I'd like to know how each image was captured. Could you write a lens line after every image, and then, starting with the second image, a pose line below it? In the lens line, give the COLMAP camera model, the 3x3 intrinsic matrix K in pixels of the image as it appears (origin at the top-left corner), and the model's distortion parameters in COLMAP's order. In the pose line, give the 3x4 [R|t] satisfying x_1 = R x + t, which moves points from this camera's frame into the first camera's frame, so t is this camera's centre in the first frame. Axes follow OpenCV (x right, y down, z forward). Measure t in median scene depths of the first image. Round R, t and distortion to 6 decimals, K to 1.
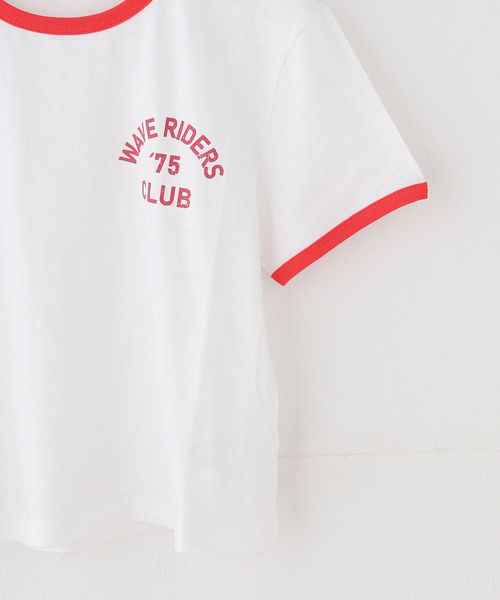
lens RADIAL K [[1656.2, 0, 249.8], [0, 1656.2, 299.8], [0, 0, 1]] dist [-0.114790, 0.000000]
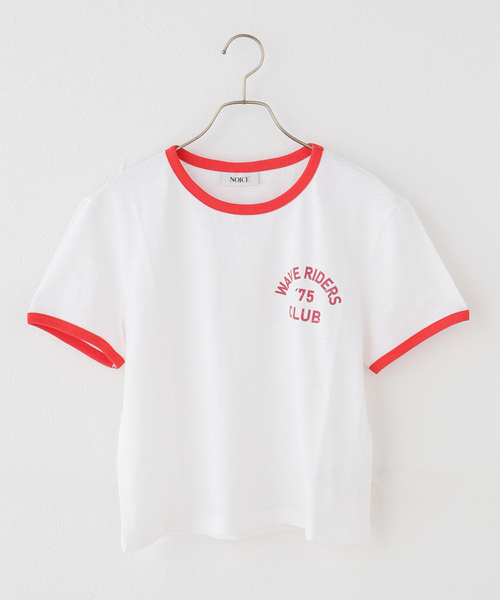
lens RADIAL K [[1281.0, 0, 250.2], [0, 1281.0, 299.5], [0, 0, 1]] dist [-0.069766, 0.000000]
pose [[0.997510, 0.015804, -0.068736, -0.018378], [-0.021760, 0.995989, -0.086785, 0.030849], [0.067089, 0.088065, 0.993853, -0.239510]]
